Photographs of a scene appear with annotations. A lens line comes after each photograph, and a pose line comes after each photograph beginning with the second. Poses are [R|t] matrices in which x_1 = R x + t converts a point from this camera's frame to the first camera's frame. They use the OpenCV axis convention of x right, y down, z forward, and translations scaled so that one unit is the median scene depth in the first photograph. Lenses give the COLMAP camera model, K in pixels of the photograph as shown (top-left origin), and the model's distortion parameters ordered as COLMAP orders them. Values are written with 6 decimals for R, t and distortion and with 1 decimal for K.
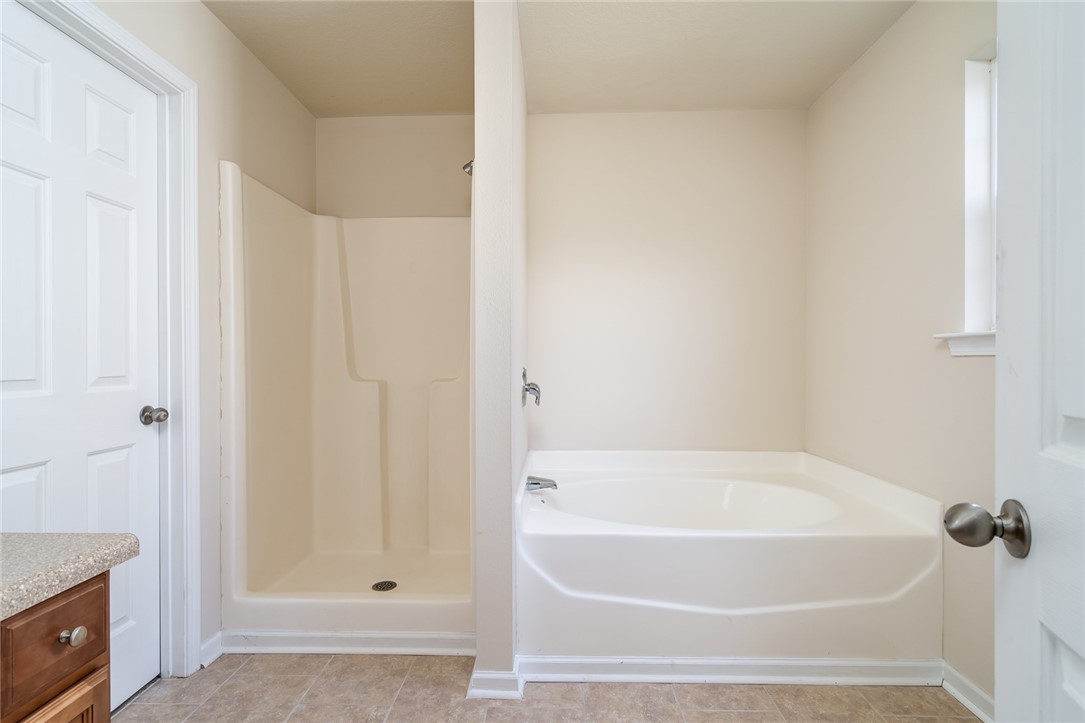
lens RADIAL K [[538.6, 0, 540.5], [0, 538.6, 359.7], [0, 0, 1]] dist [-0.001951, 0.002599]
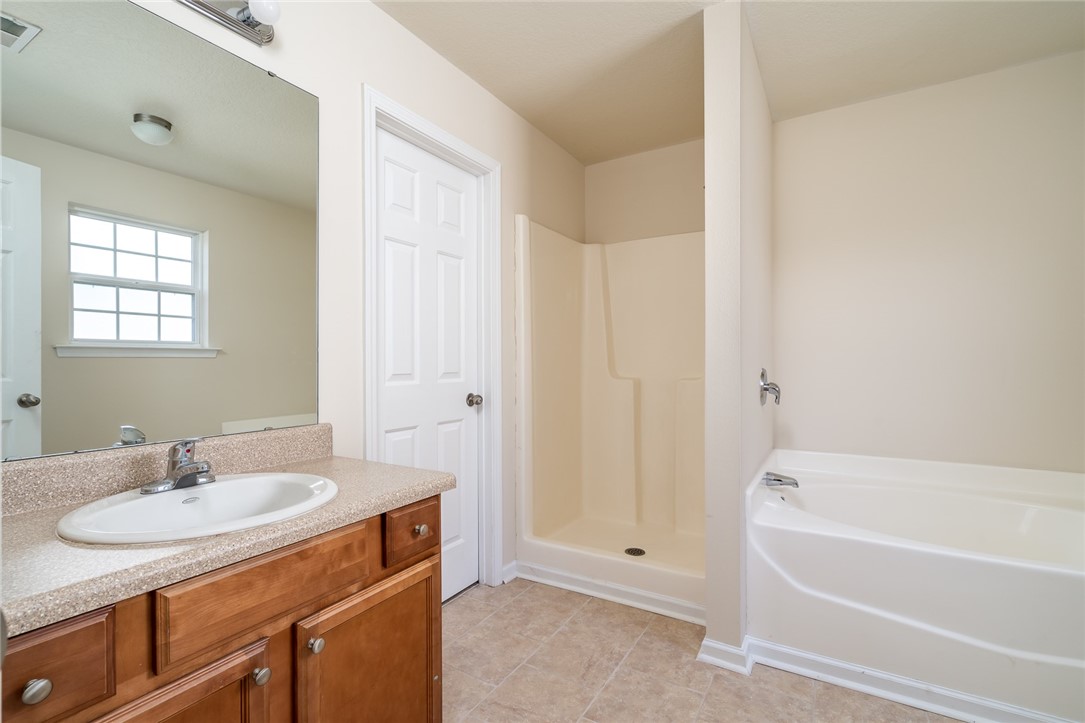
lens RADIAL K [[493.2, 0, 543.5], [0, 493.2, 359.6], [0, 0, 1]] dist [-0.005643, 0.003423]
pose [[0.871073, -0.004216, -0.491136, 0.089085], [0.002757, 0.999989, -0.003695, 0.000792], [0.491147, 0.001864, 0.871075, -0.057220]]
